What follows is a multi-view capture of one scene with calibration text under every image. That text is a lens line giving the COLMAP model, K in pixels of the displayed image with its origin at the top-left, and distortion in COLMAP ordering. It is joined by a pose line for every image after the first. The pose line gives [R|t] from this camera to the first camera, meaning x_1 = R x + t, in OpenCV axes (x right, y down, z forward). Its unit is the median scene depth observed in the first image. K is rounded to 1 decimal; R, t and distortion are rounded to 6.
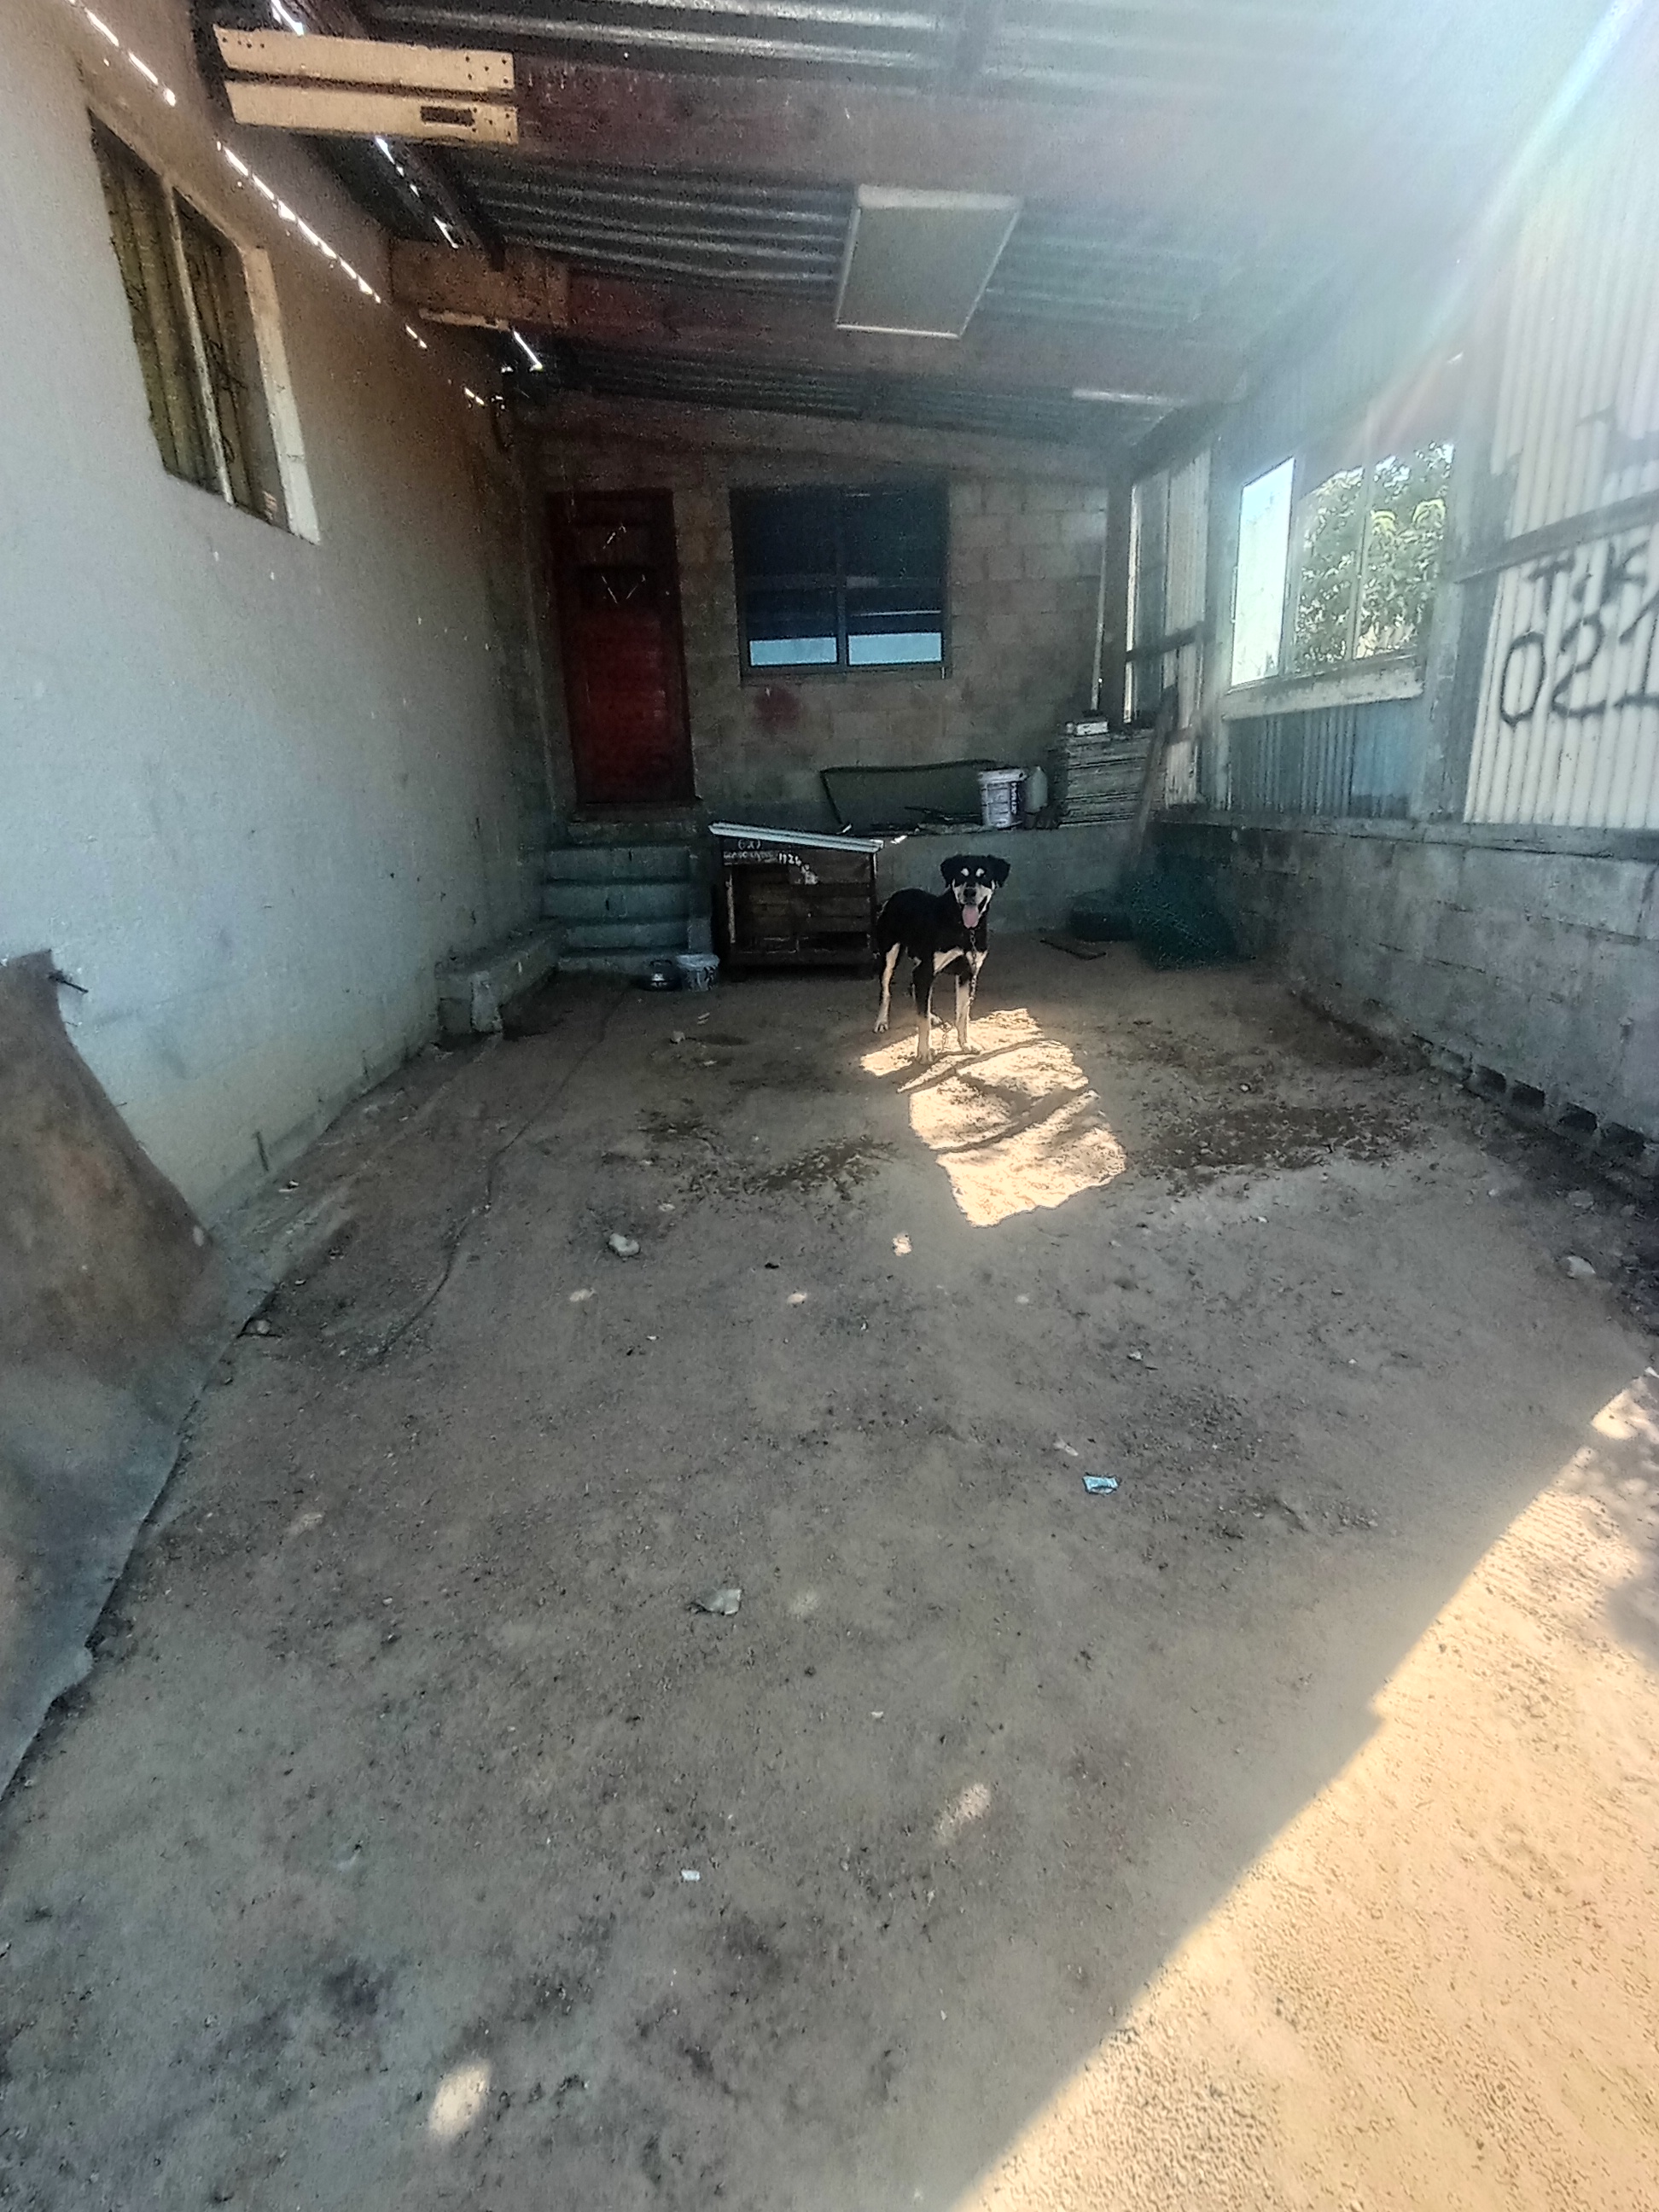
lens RADIAL K [[1058.0, 0, 831.3], [0, 1058.0, 1095.3], [0, 0, 1]] dist [-0.002701, 0.001603]
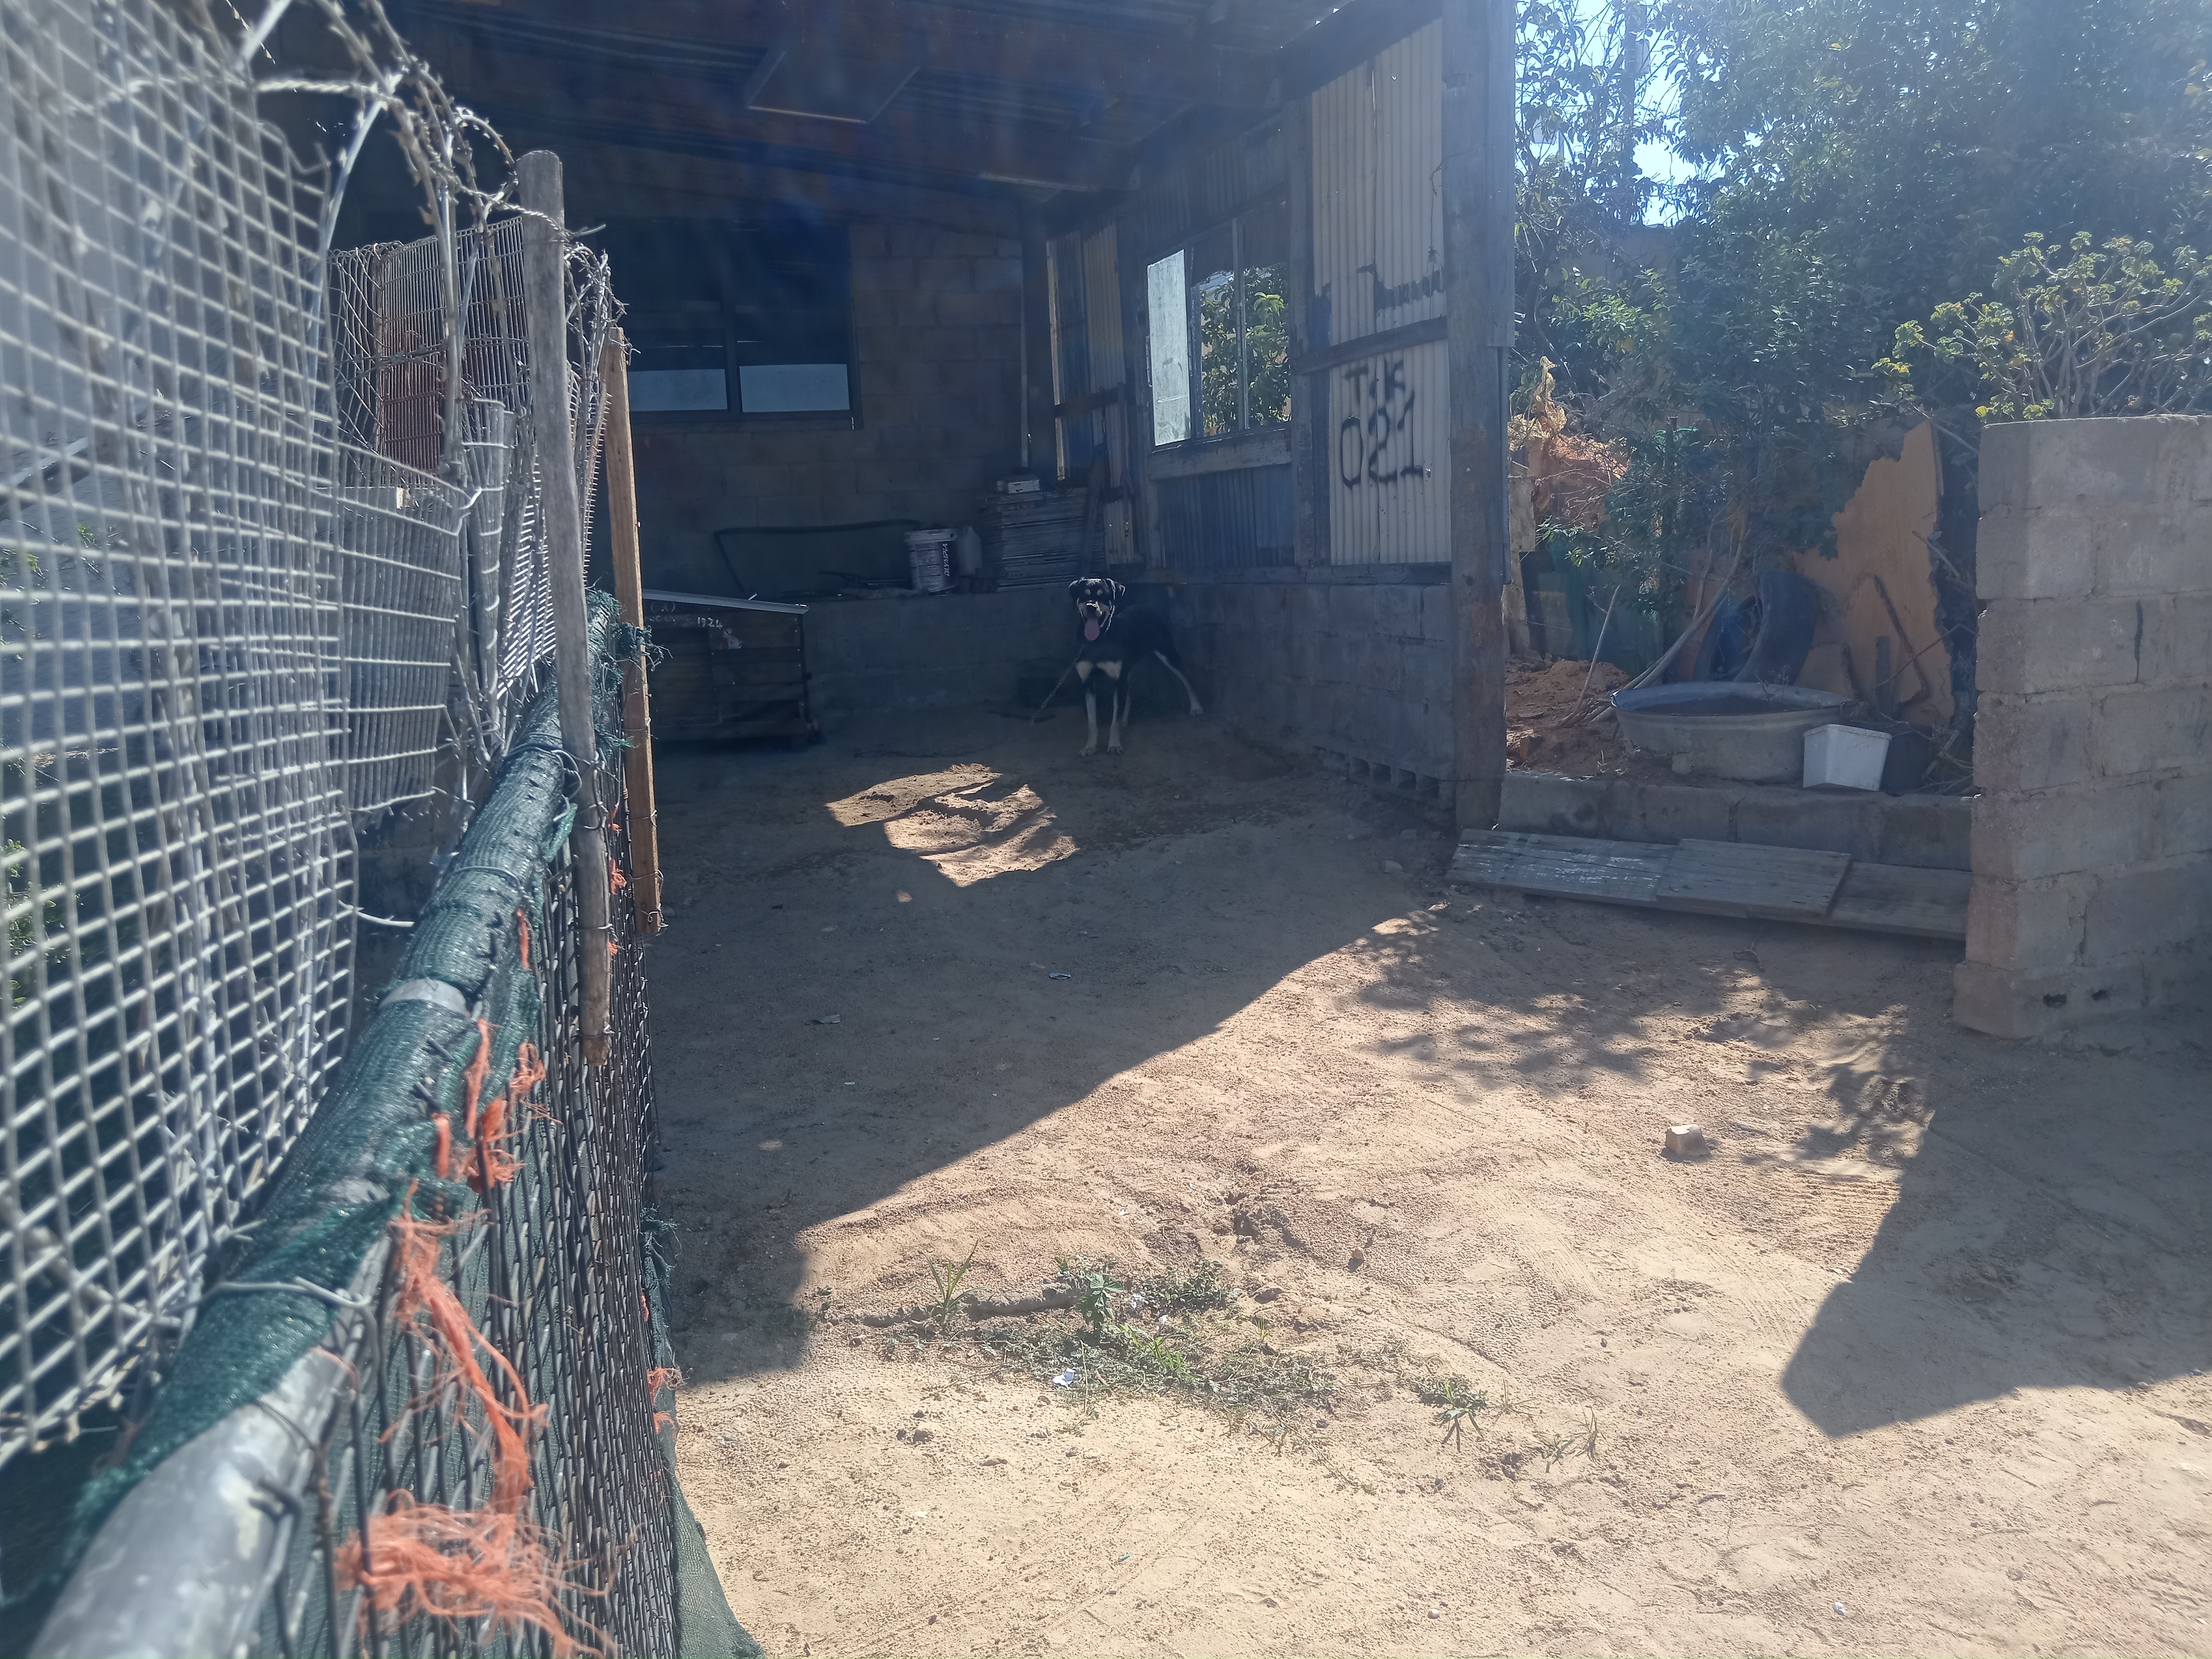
lens RADIAL K [[1735.9, 0, 1090.0], [0, 1735.9, 813.0], [0, 0, 1]] dist [0.007904, 0.003993]
pose [[0.965545, -0.042245, 0.256784, -0.156408], [0.078865, 0.987834, -0.134030, 0.224219], [-0.247998, 0.149663, 0.957130, -0.665098]]
